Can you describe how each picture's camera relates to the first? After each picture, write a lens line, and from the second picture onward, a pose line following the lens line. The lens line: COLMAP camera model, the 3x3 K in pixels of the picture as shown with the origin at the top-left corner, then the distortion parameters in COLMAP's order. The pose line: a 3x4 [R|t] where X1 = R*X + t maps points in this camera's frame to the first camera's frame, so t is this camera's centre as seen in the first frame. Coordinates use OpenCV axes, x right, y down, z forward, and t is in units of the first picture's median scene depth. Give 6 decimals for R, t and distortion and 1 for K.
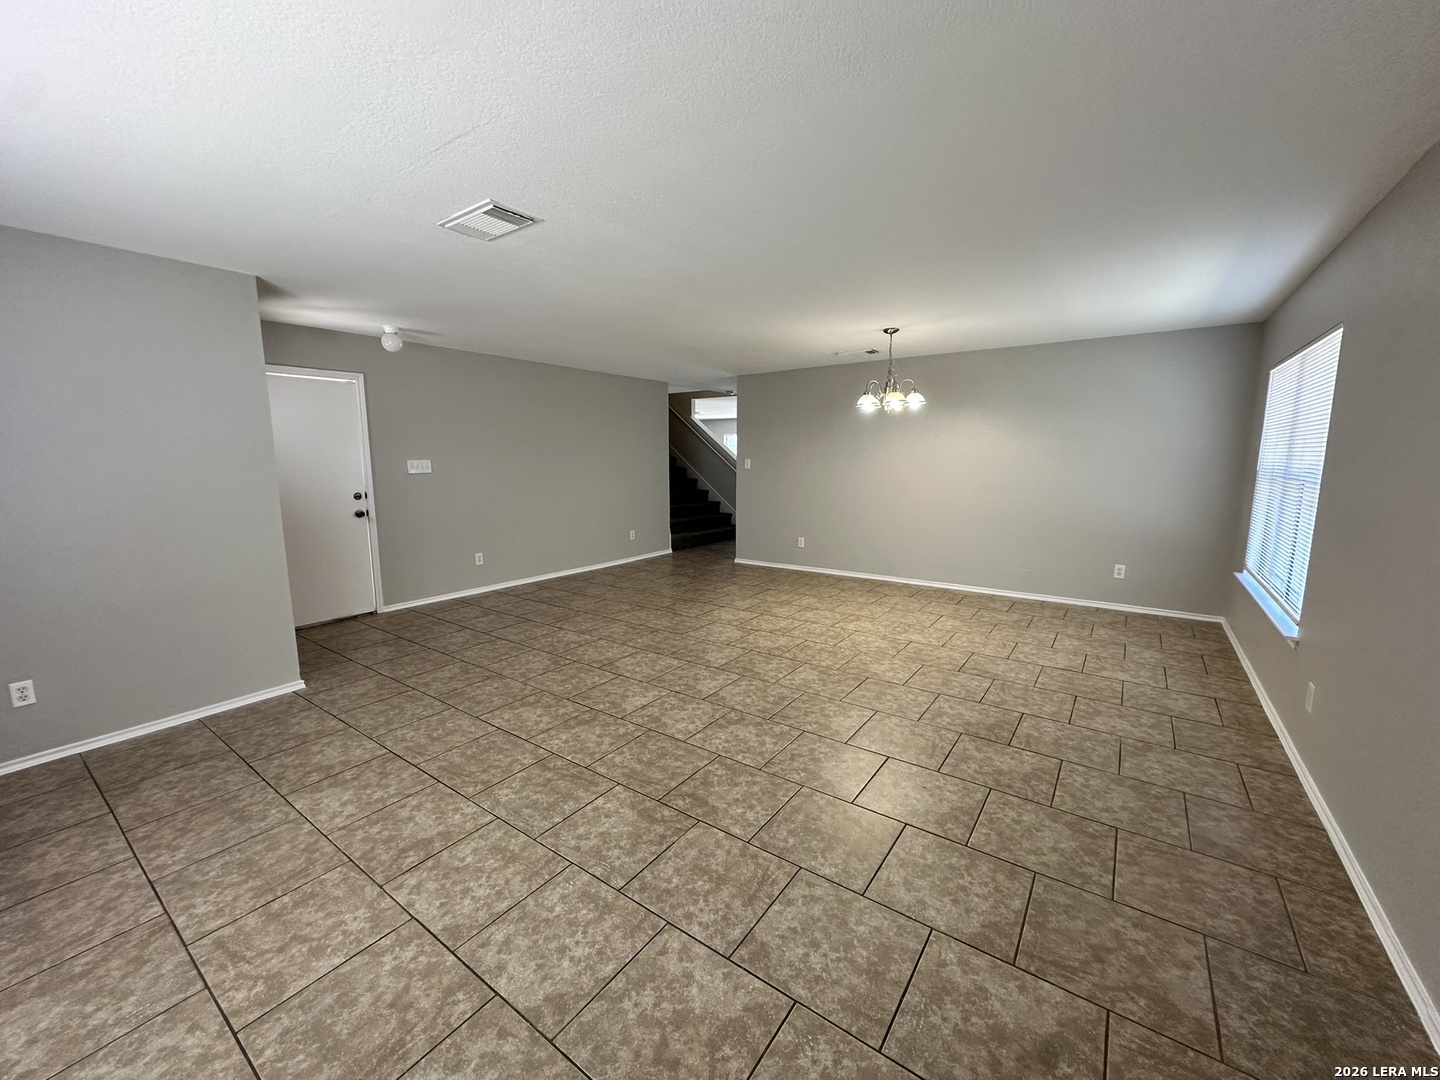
lens RADIAL K [[572.4, 0, 715.5], [0, 572.4, 536.1], [0, 0, 1]] dist [-0.000823, 0.000610]
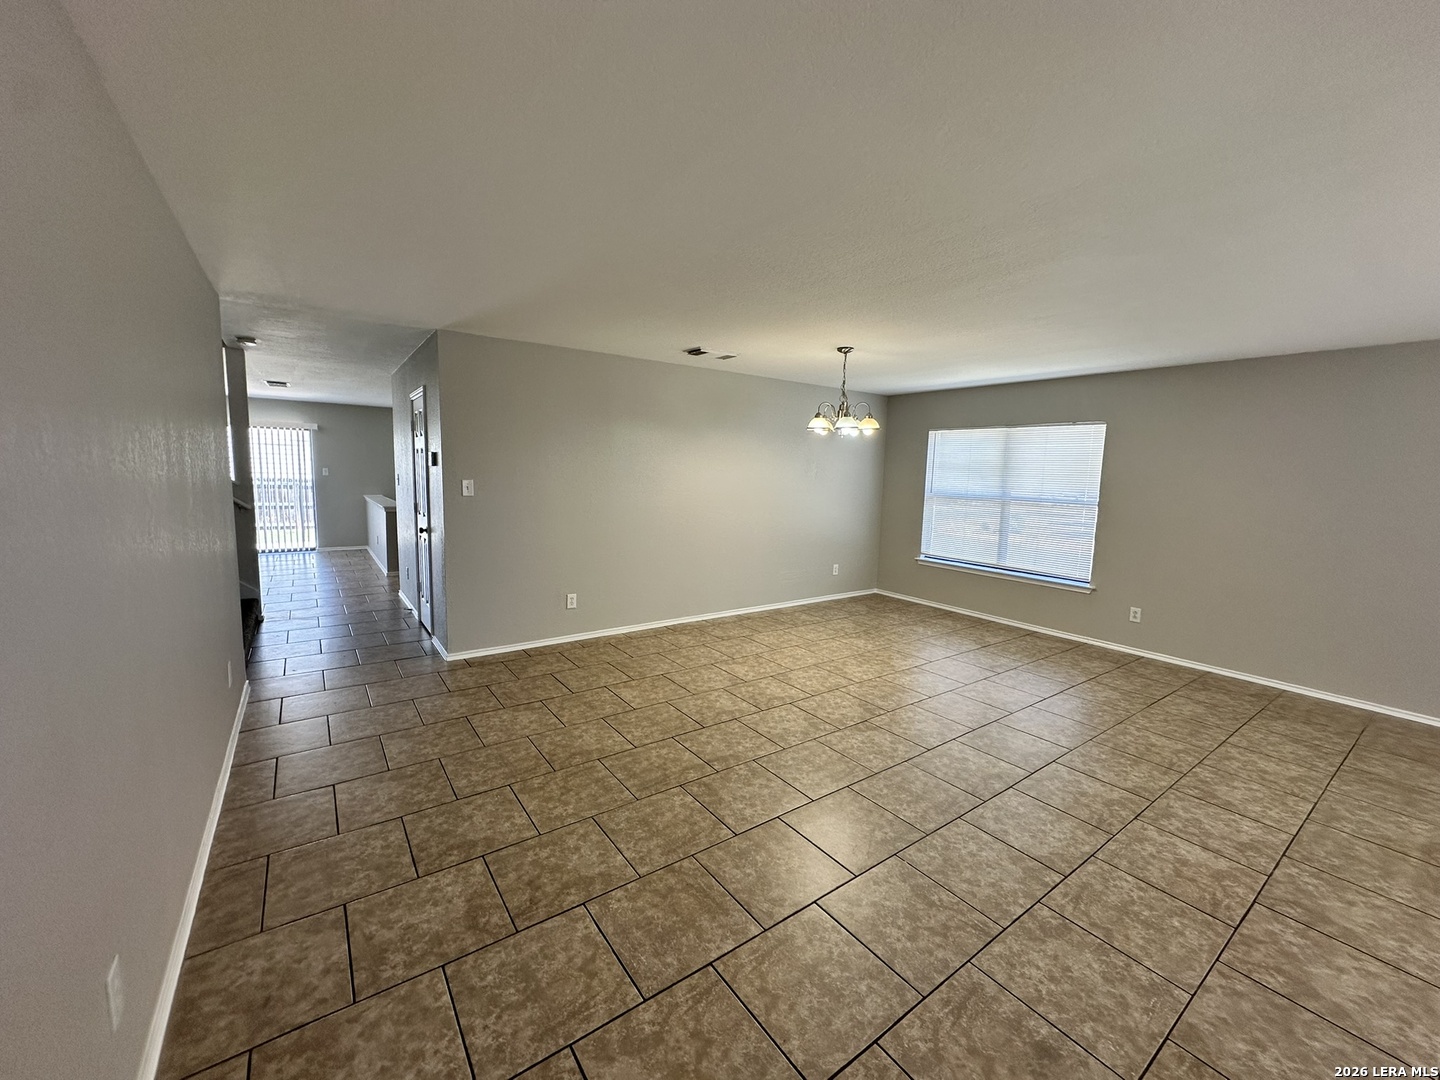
lens RADIAL K [[572.4, 0, 717.5], [0, 572.4, 544.5], [0, 0, 1]] dist [-0.000823, 0.000610]
pose [[0.314437, -0.112827, 0.942550, -0.701907], [0.104395, 0.990999, 0.083800, -0.154706], [-0.943521, 0.072047, 0.323385, 0.968928]]
